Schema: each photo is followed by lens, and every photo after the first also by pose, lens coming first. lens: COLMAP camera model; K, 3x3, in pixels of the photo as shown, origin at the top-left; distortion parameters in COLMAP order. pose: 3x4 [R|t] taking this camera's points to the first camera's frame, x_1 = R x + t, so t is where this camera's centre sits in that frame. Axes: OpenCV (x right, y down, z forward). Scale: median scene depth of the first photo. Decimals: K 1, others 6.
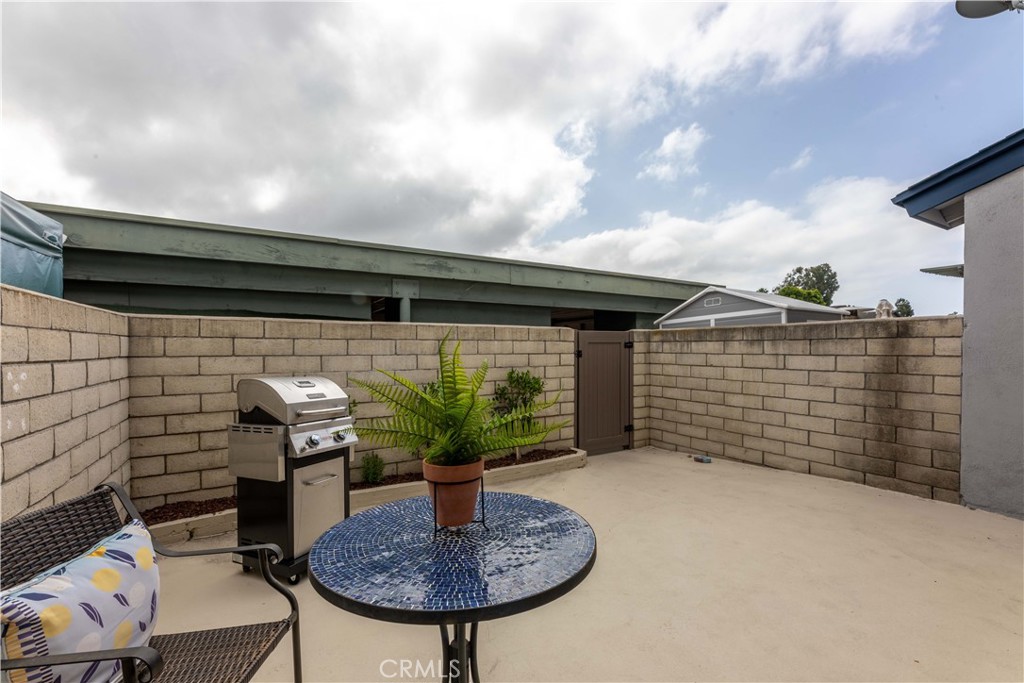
lens RADIAL K [[423.3, 0, 505.0], [0, 423.3, 354.3], [0, 0, 1]] dist [-0.003486, -0.000229]
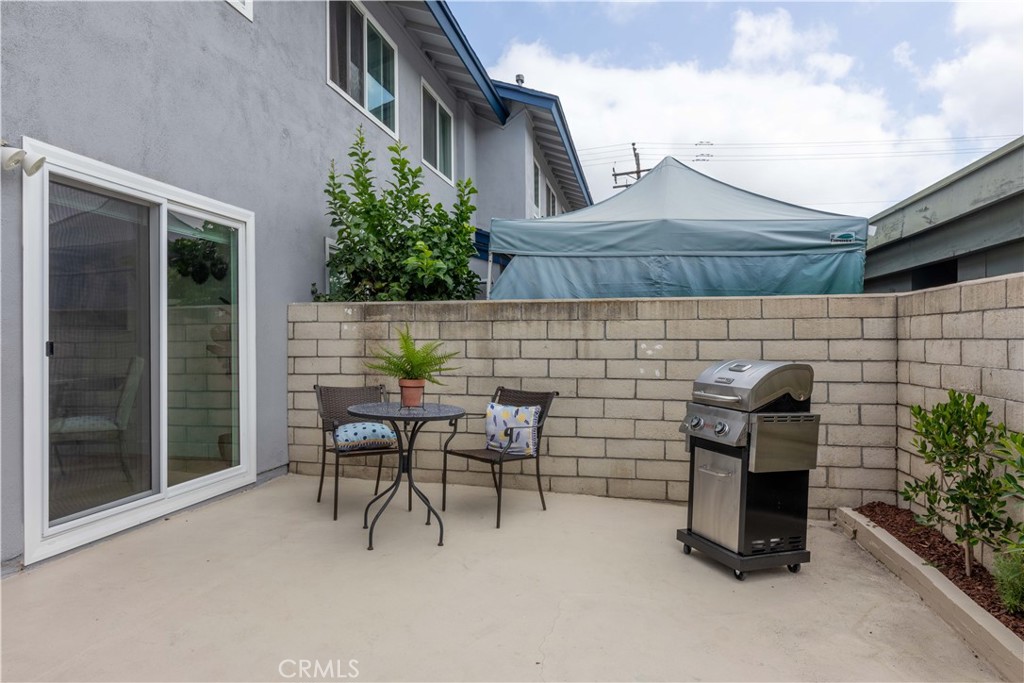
lens RADIAL K [[620.7, 0, 495.7], [0, 620.7, 335.7], [0, 0, 1]] dist [0.007036, -0.002170]
pose [[-0.685379, -0.003779, -0.728177, 0.499684], [-0.007267, 0.999972, 0.001650, 0.001400], [0.728151, 0.006422, -0.685387, 0.890623]]
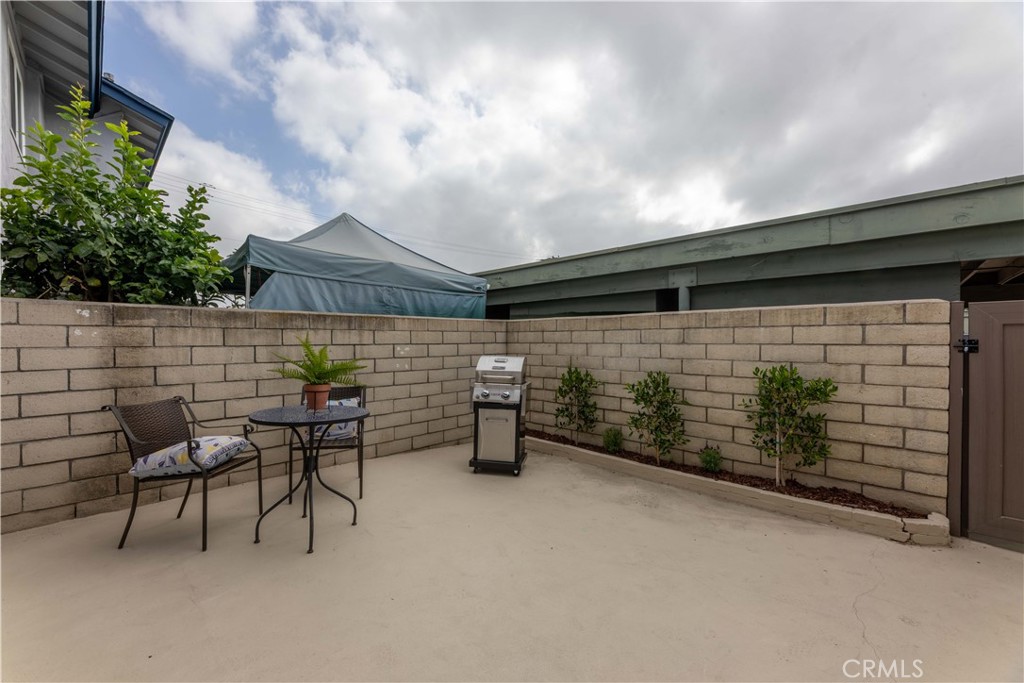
lens RADIAL K [[412.0, 0, 498.0], [0, 412.0, 345.6], [0, 0, 1]] dist [0.002626, -0.000236]
pose [[0.251762, 0.014654, -0.967678, 0.610726], [-0.008286, 0.999881, 0.012986, -0.003880], [0.967754, 0.004749, 0.251853, 0.341621]]
